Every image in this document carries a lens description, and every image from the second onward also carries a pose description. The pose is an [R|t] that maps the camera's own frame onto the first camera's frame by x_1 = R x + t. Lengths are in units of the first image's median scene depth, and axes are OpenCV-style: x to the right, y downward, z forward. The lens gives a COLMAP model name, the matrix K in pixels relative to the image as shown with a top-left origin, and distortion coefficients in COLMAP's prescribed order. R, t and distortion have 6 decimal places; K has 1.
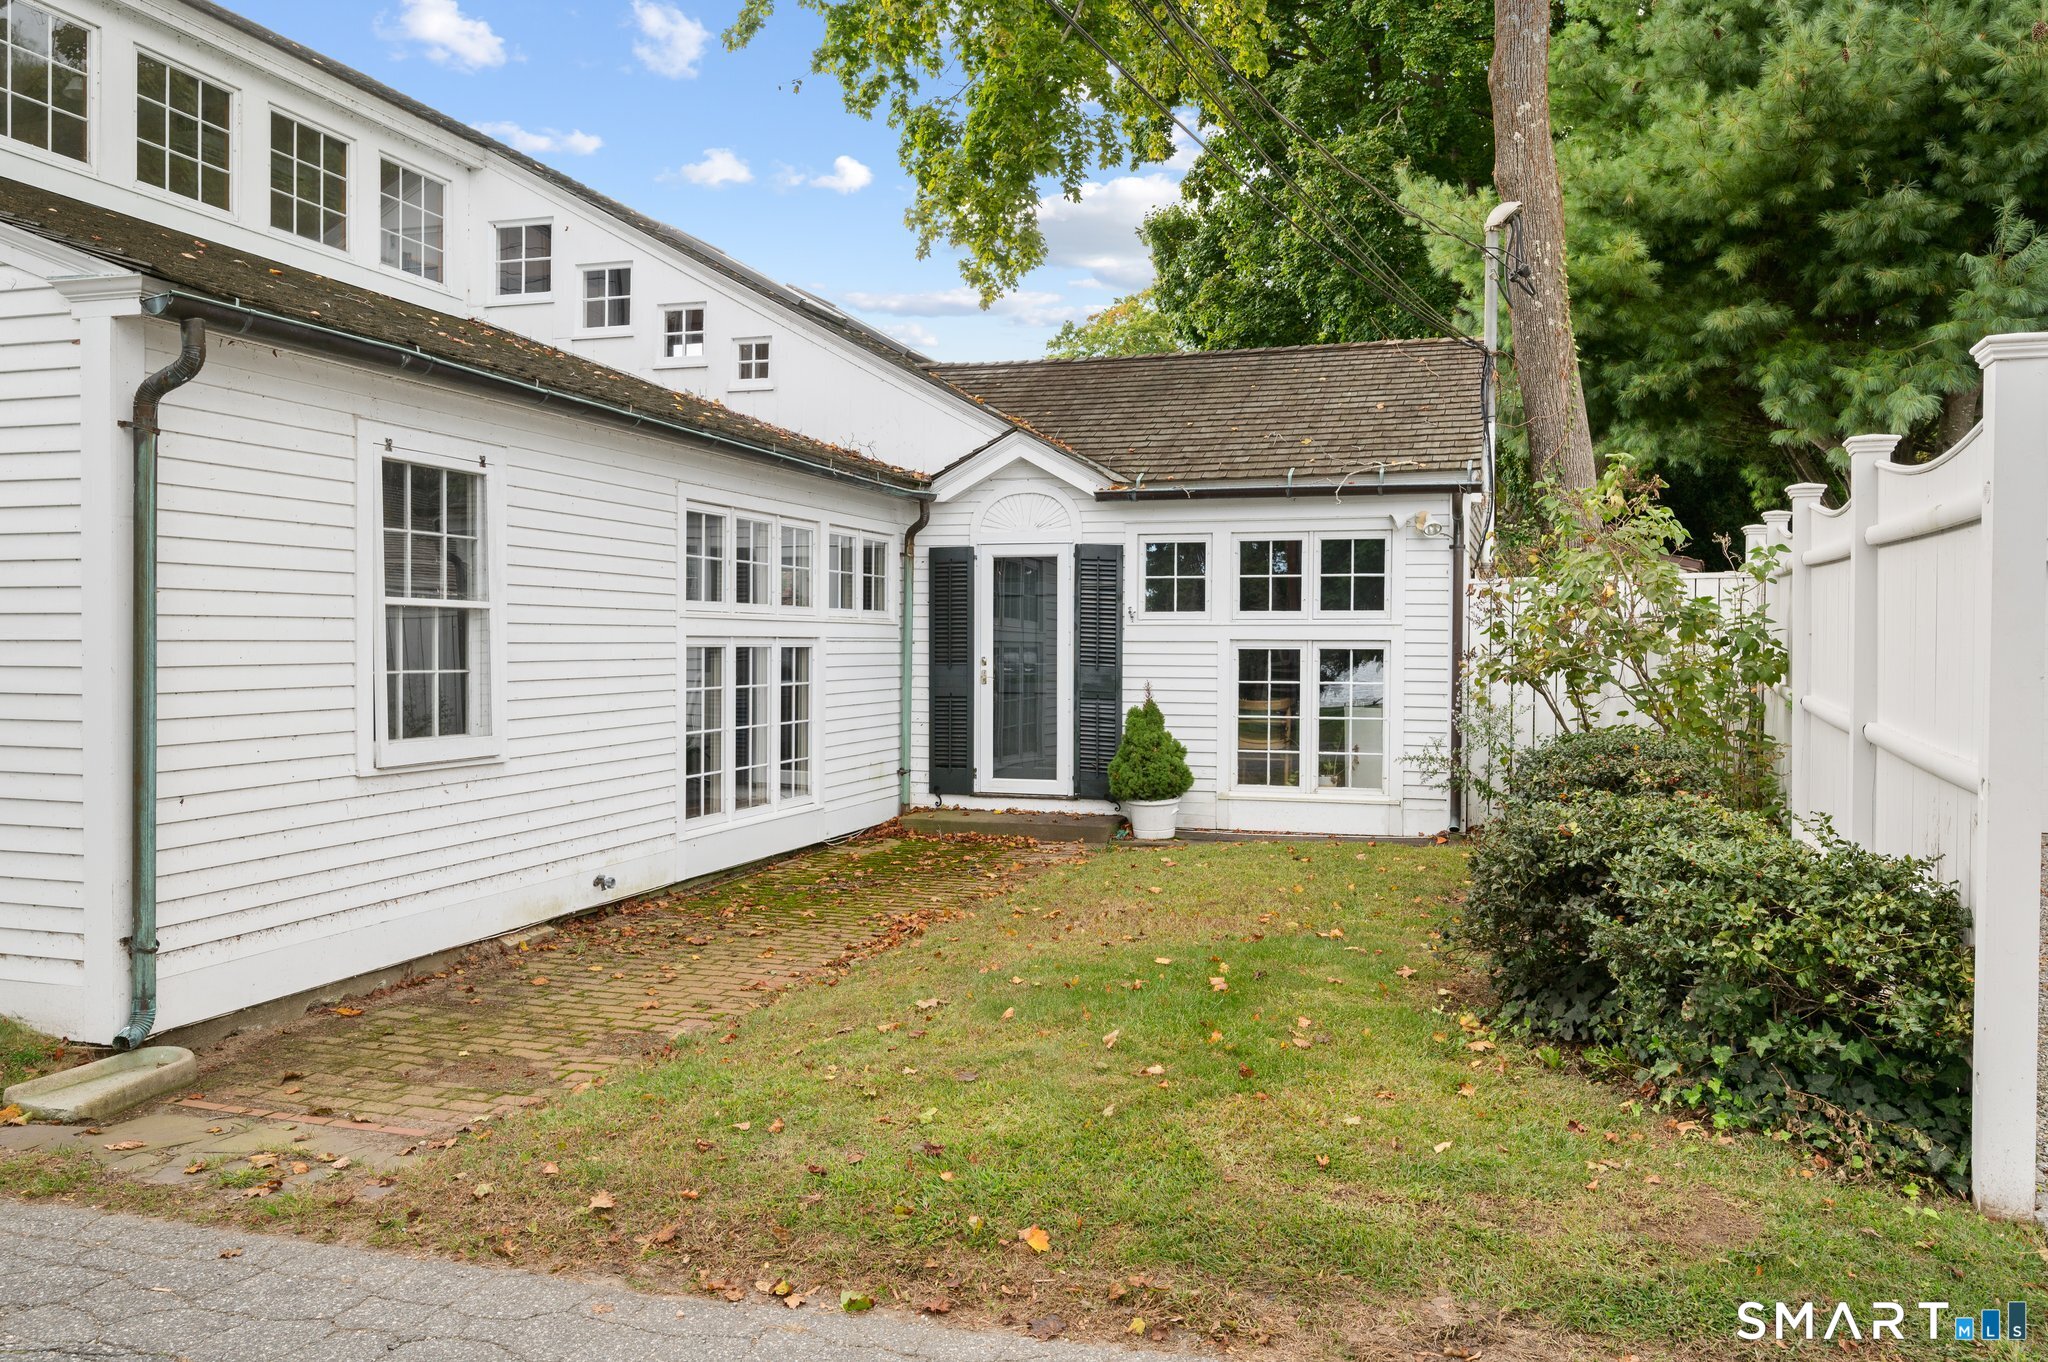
lens RADIAL K [[1450.6, 0, 1024.0], [0, 1450.6, 681.0], [0, 0, 1]] dist [-0.001890, 0.000248]
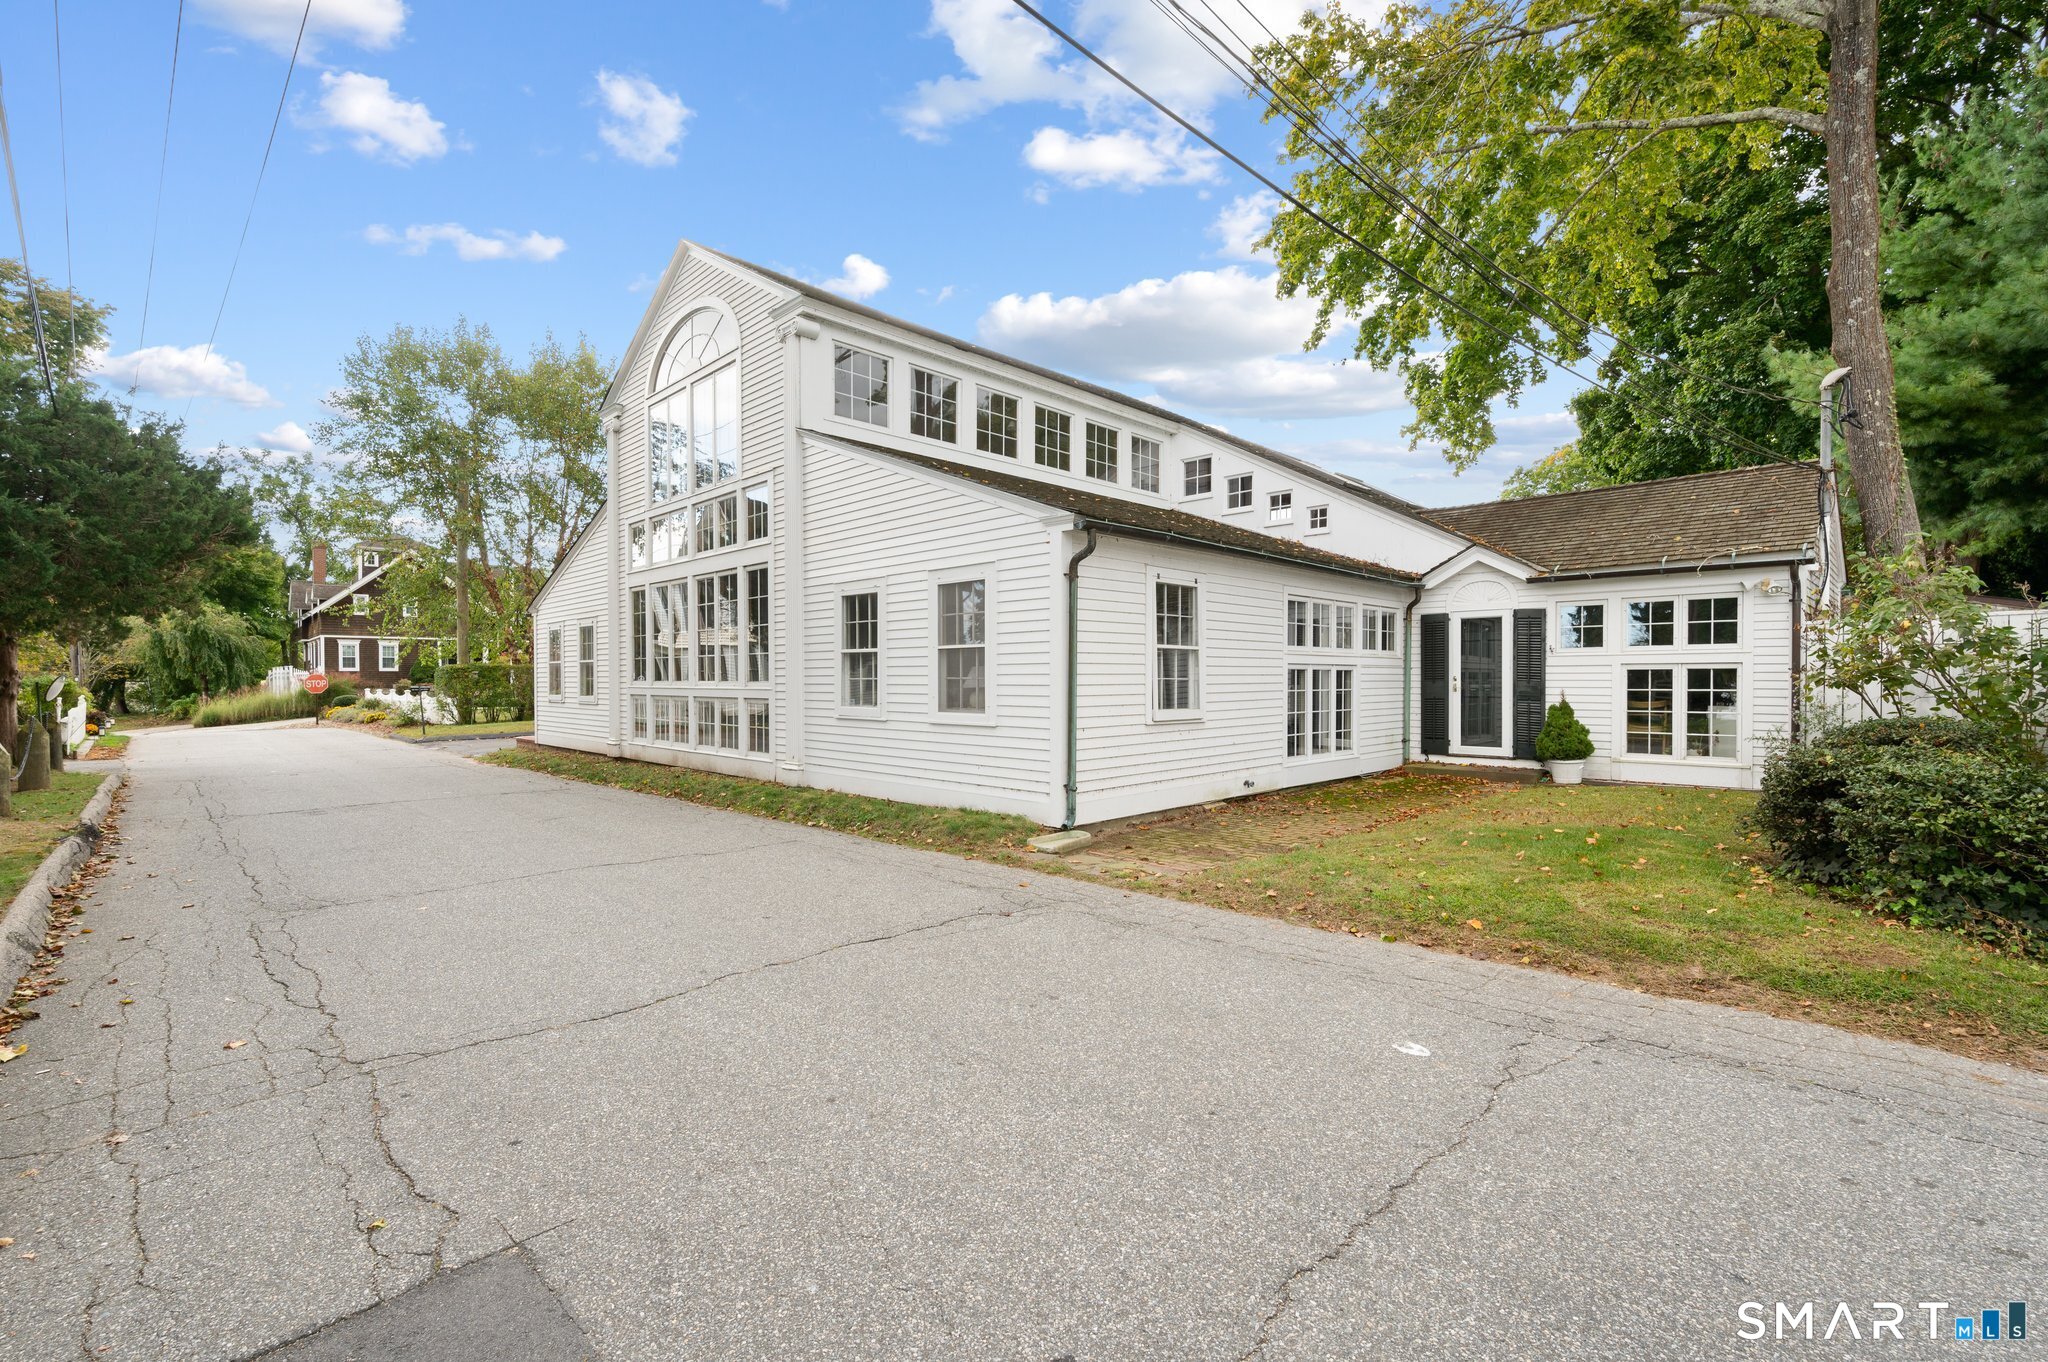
lens RADIAL K [[889.8, 0, 1047.5], [0, 889.8, 690.7], [0, 0, 1]] dist [-0.000824, 0.000007]
pose [[0.895176, -0.001599, -0.445709, 0.012192], [-0.006418, 0.999844, -0.016477, 0.025137], [0.445666, 0.017610, 0.895026, -0.203772]]
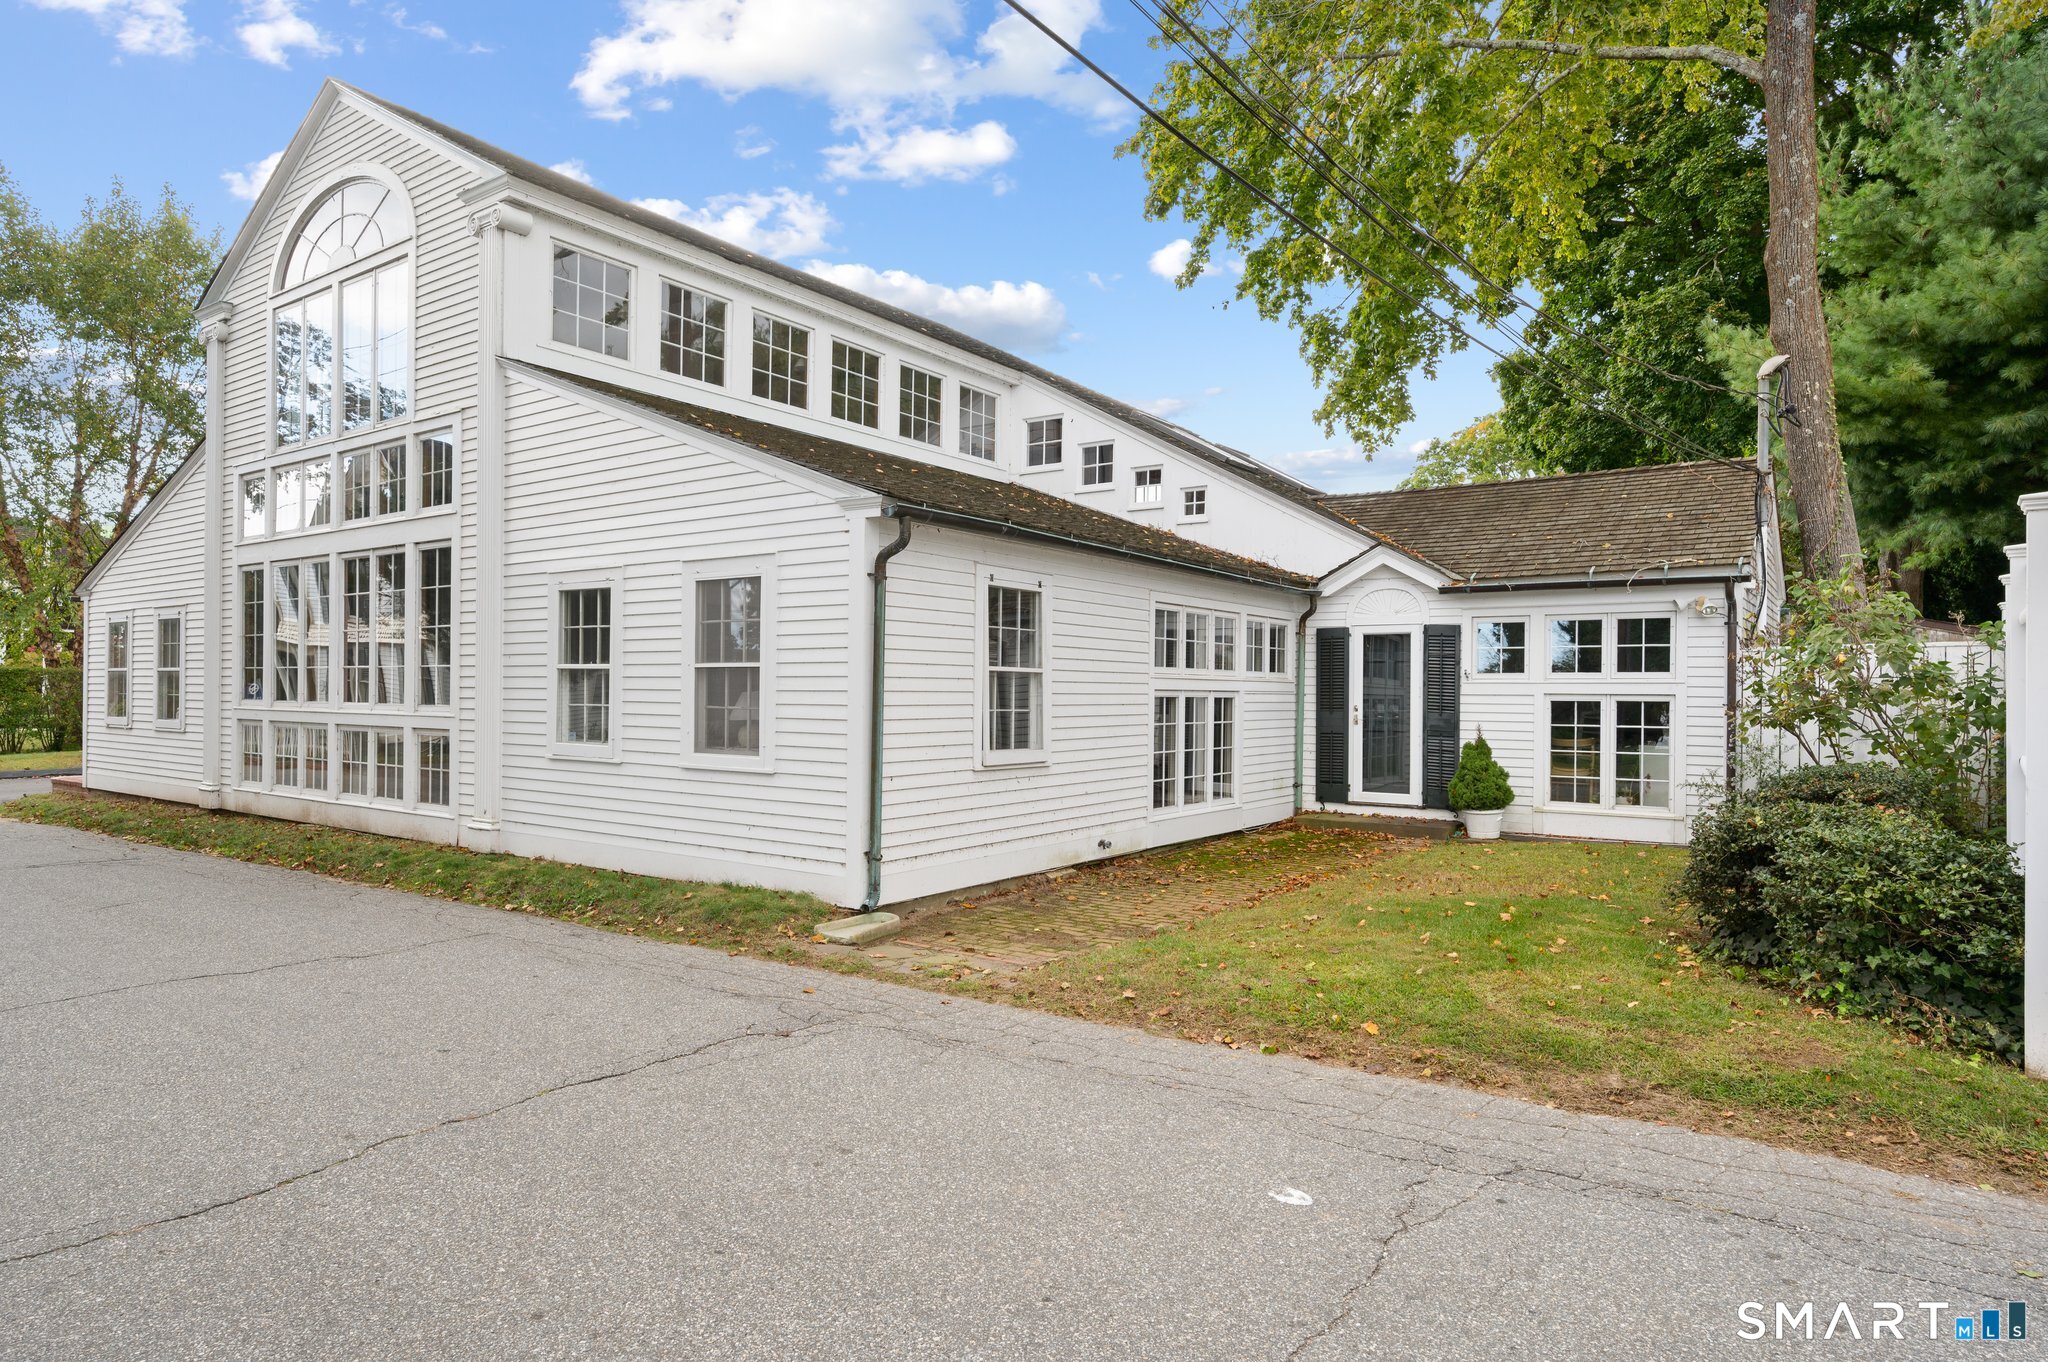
lens RADIAL K [[1178.2, 0, 1035.9], [0, 1178.2, 689.3], [0, 0, 1]] dist [-0.000262, -0.001024]
pose [[0.954612, 0.002742, -0.297841, 0.018910], [-0.012358, 0.999461, -0.030408, 0.007530], [0.297597, 0.032708, 0.954131, -0.214497]]
